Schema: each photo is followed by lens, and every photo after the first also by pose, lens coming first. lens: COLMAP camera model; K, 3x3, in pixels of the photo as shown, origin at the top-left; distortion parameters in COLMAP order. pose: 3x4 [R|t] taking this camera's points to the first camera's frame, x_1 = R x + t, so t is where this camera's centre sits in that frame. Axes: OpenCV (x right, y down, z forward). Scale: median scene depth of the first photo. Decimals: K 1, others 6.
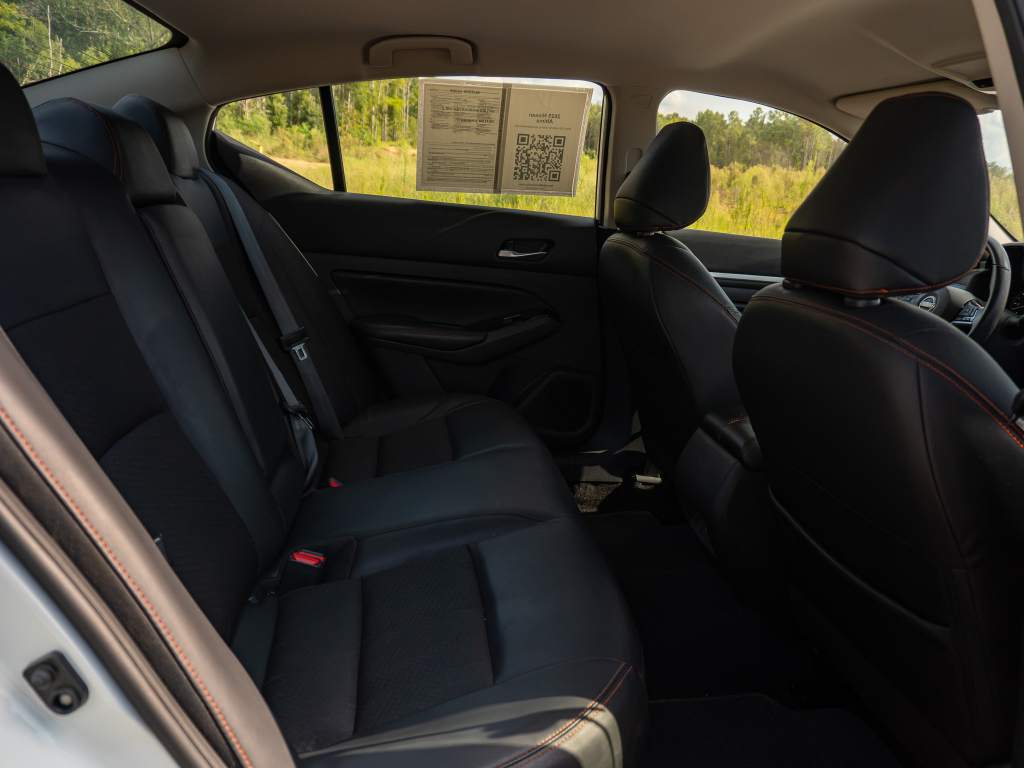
lens RADIAL K [[769.1, 0, 512.0], [0, 769.1, 384.0], [0, 0, 1]] dist [-0.011064, -0.012600]
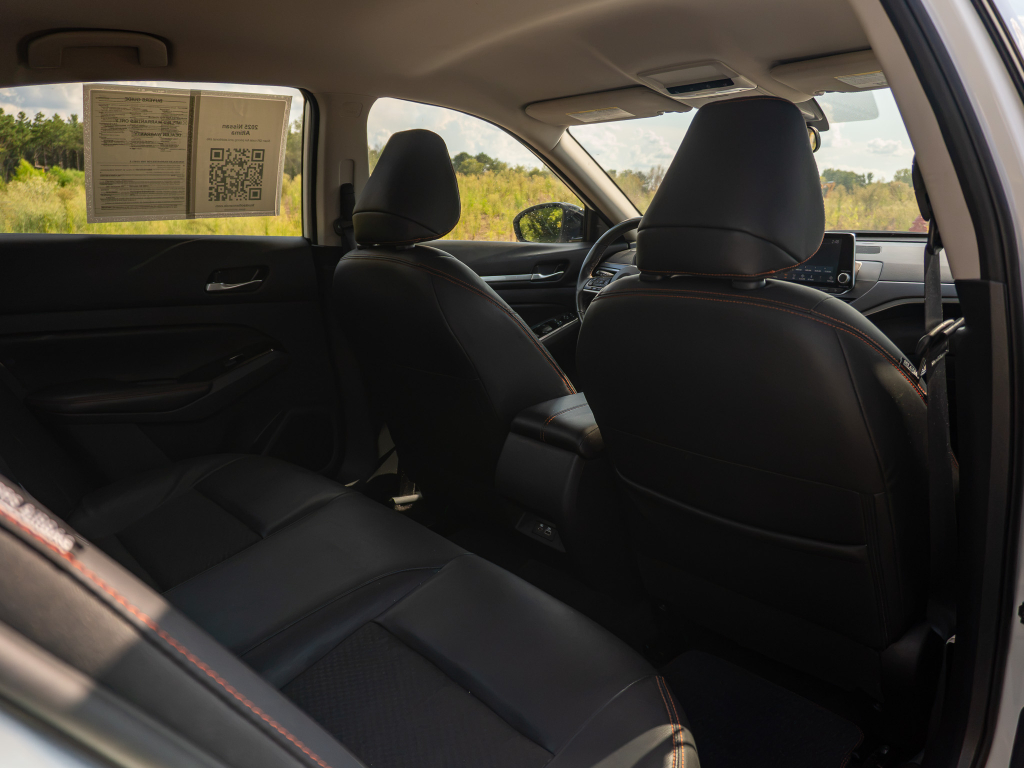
lens RADIAL K [[769.1, 0, 512.0], [0, 769.1, 384.0], [0, 0, 1]] dist [-0.011064, -0.012600]
pose [[0.839062, -0.187790, 0.510598, -0.194373], [0.193884, 0.980131, 0.041869, -0.035401], [-0.508315, 0.063866, 0.858800, 0.101895]]
